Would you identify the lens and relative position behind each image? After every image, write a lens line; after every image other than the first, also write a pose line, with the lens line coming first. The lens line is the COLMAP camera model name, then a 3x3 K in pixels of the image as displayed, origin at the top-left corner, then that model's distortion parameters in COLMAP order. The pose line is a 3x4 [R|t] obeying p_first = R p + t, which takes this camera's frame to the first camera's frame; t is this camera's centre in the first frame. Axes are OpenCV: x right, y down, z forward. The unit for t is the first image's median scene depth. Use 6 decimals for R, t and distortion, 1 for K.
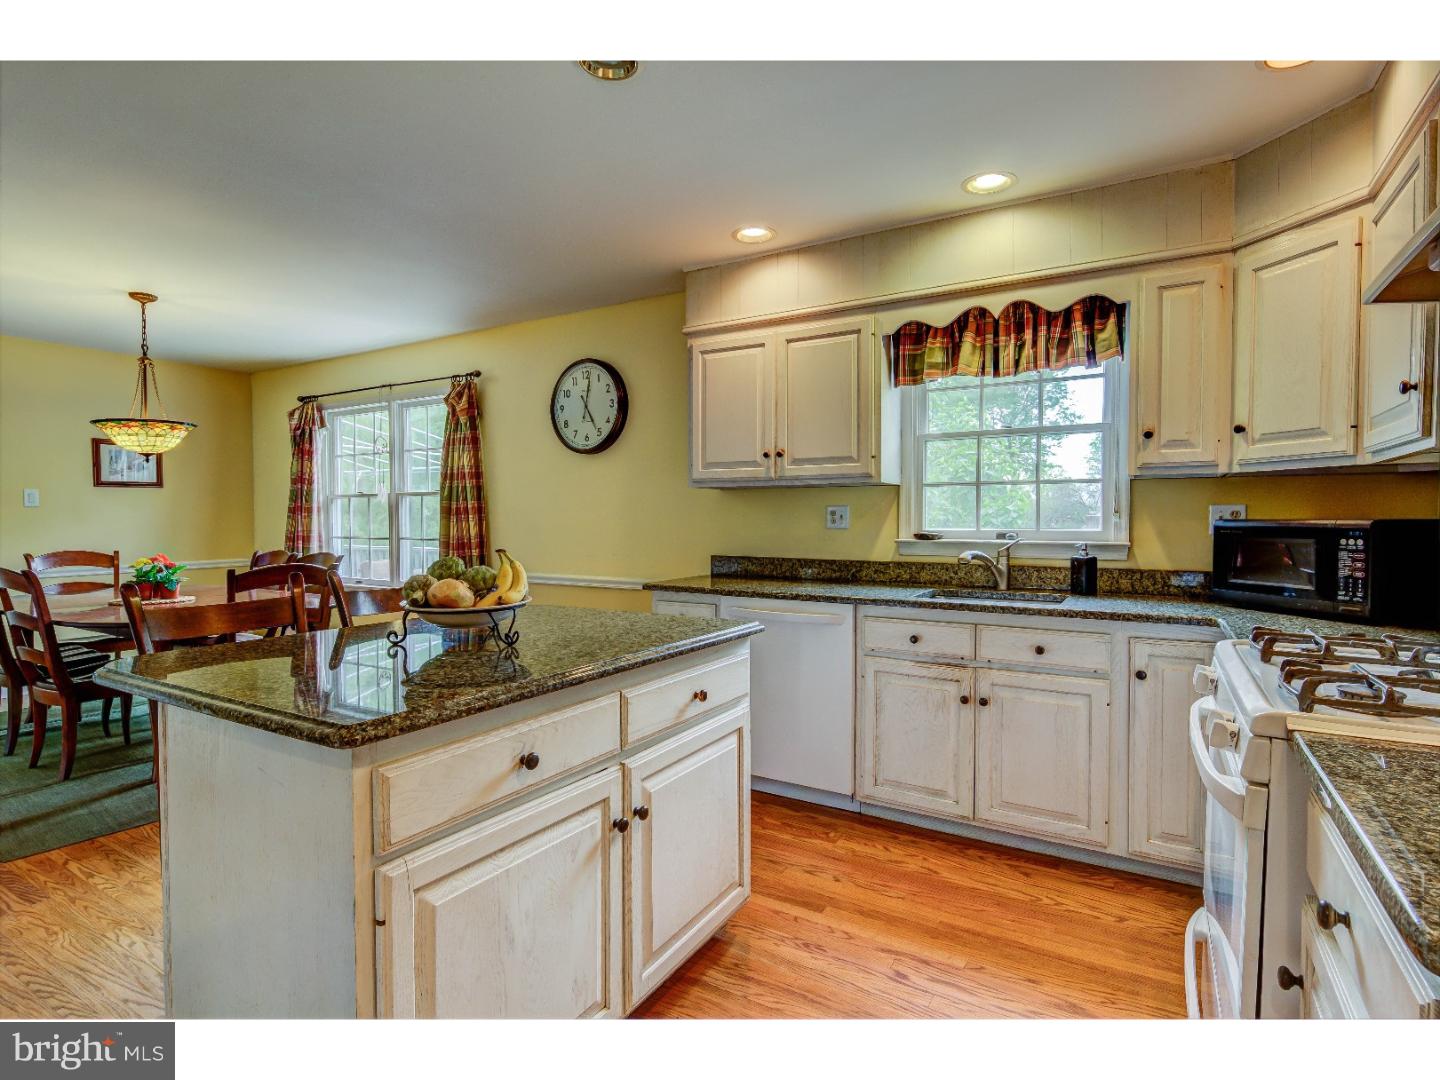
lens RADIAL K [[729.2, 0, 717.3], [0, 729.2, 535.2], [0, 0, 1]] dist [0.007000, -0.007919]
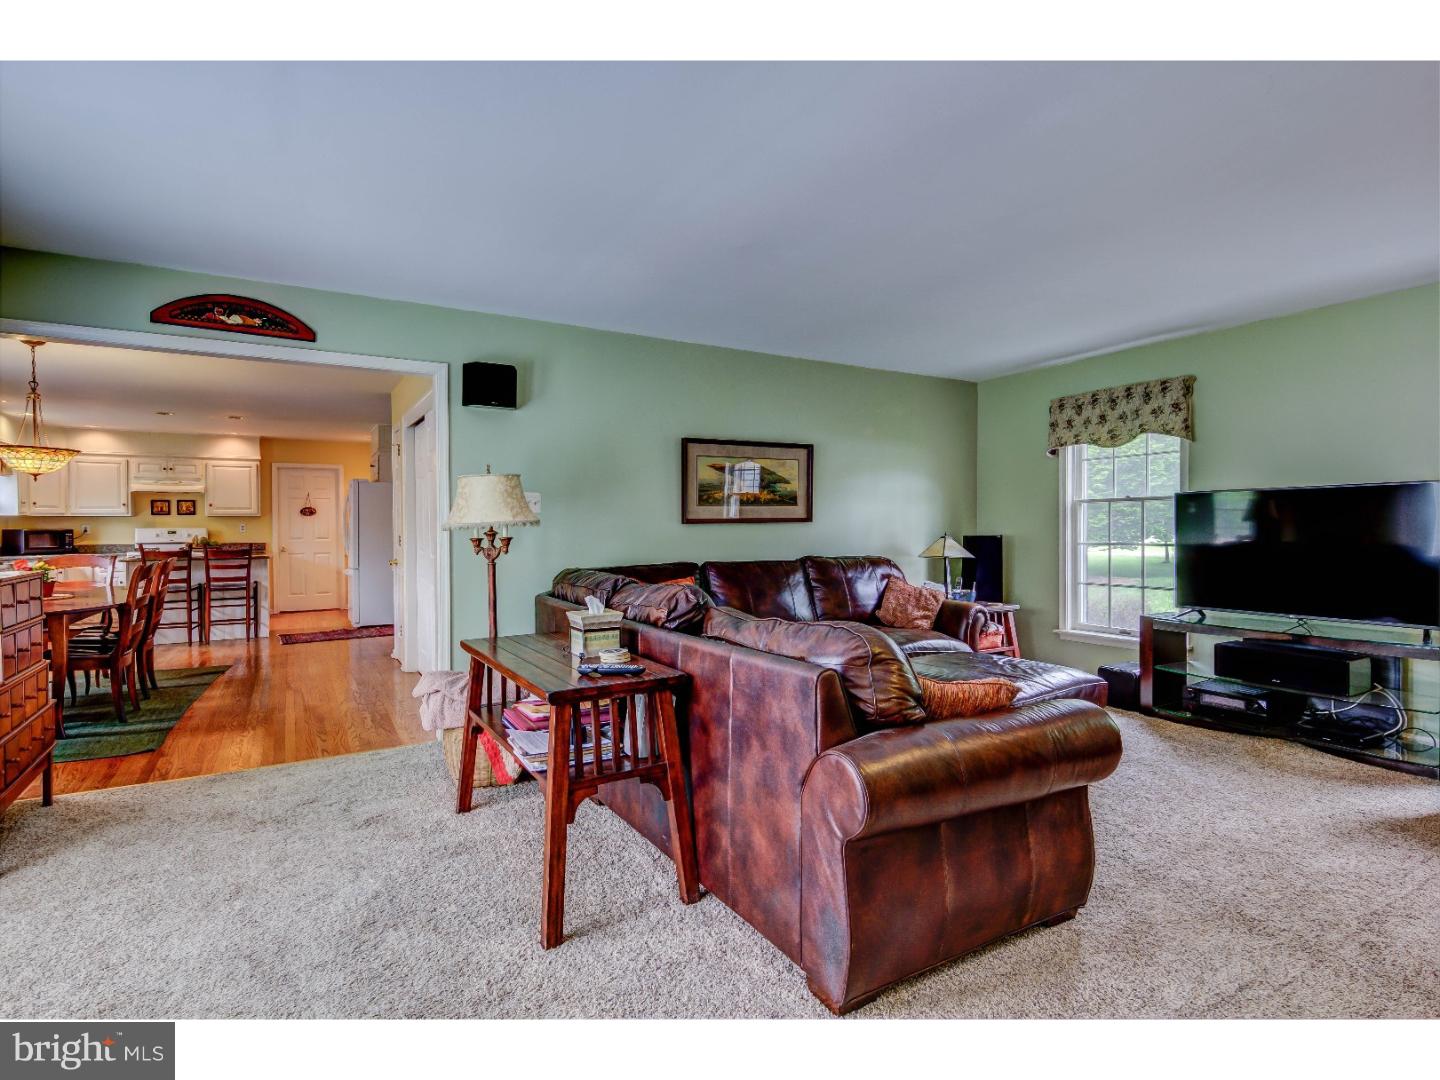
lens RADIAL K [[729.2, 0, 720.5], [0, 729.2, 538.5], [0, 0, 1]] dist [0.007000, -0.007919]
pose [[-0.878100, -0.003418, 0.478466, -2.881947], [0.017724, 0.999056, 0.039664, -0.043538], [-0.478150, 0.043309, -0.877210, 1.879040]]
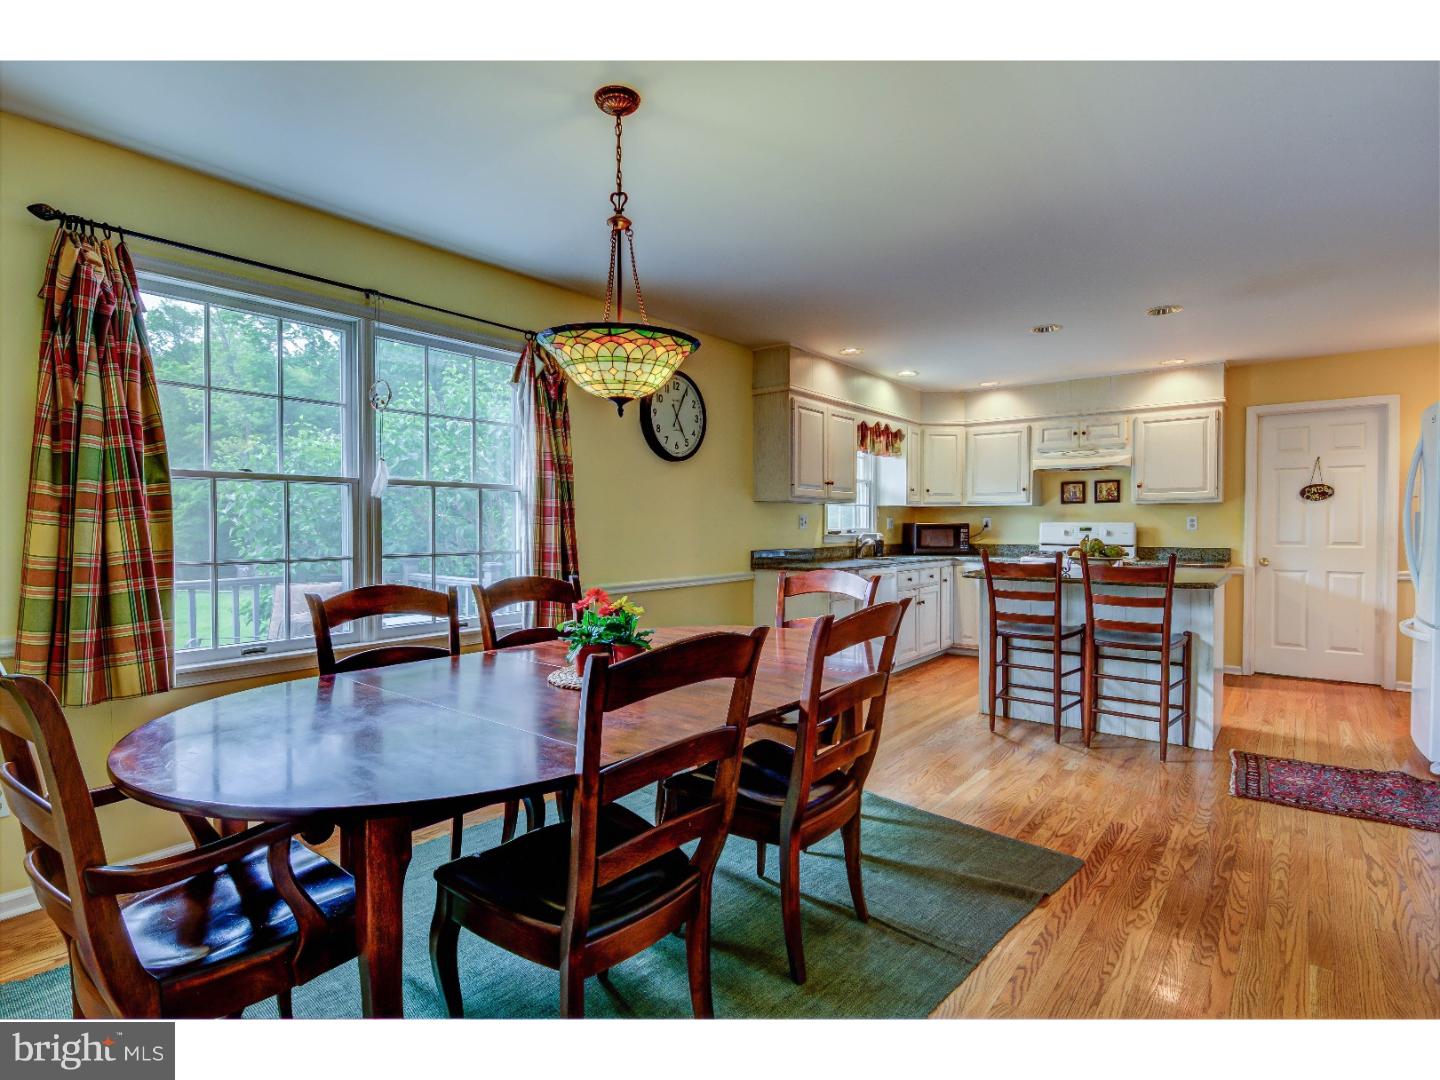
lens RADIAL K [[729.2, 0, 715.6], [0, 729.2, 538.2], [0, 0, 1]] dist [0.007000, -0.007919]
pose [[0.135215, -0.019417, 0.990626, -1.617998], [0.024626, 0.999565, 0.016230, -0.021895], [-0.990510, 0.022201, 0.135634, 1.074977]]
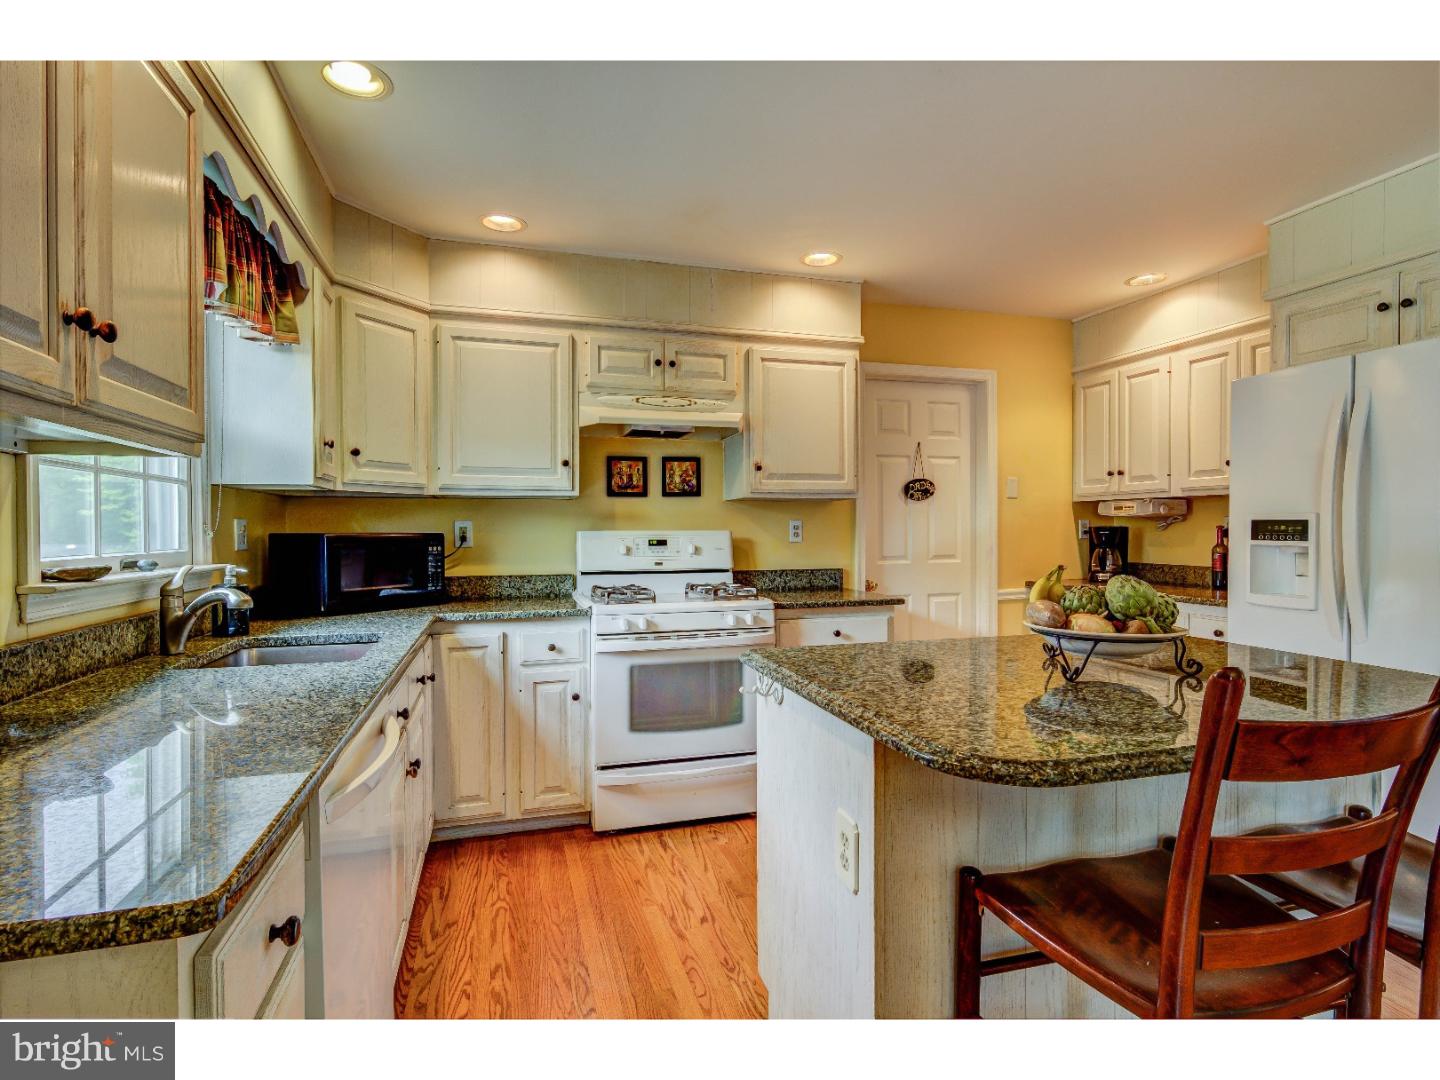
lens RADIAL K [[729.2, 0, 720.0], [0, 729.2, 536.3], [0, 0, 1]] dist [0.007000, -0.007919]
pose [[-0.739846, -0.002189, 0.672773, -0.332080], [0.021513, 0.999406, 0.026910, -0.026661], [-0.672432, 0.034382, -0.739360, 1.093343]]
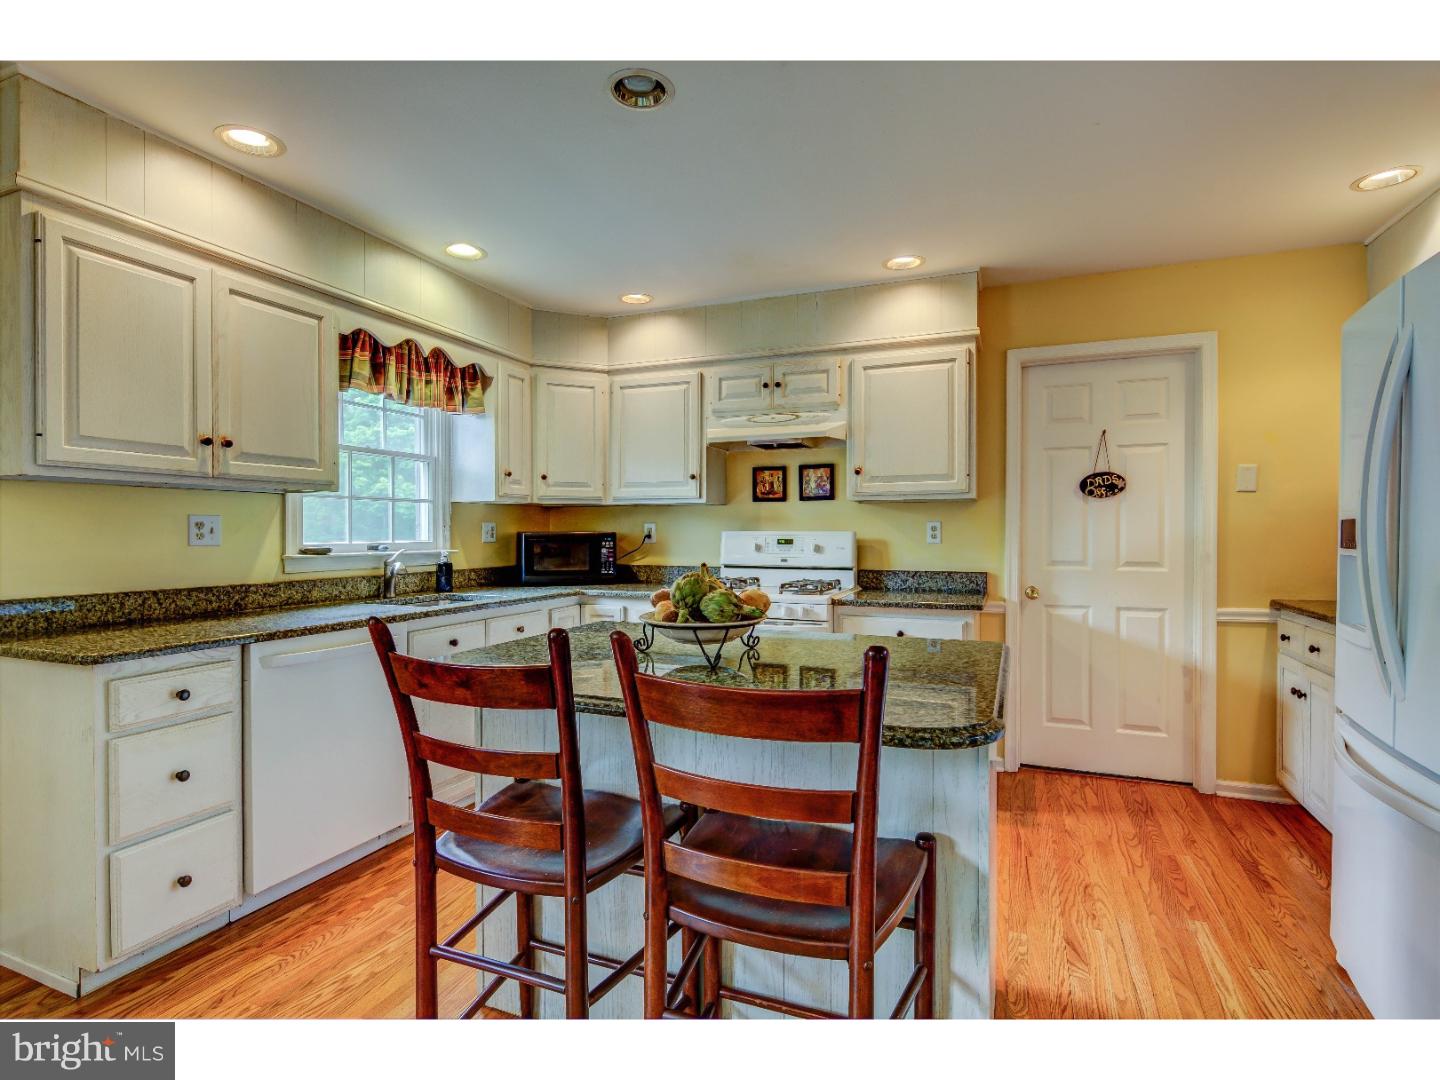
lens RADIAL K [[729.2, 0, 719.2], [0, 729.2, 535.1], [0, 0, 1]] dist [0.007000, -0.007919]
pose [[-0.155128, -0.005266, 0.987880, -0.730732], [0.024489, 0.999658, 0.009174, -0.015130], [-0.987591, 0.025616, -0.154946, 0.654109]]
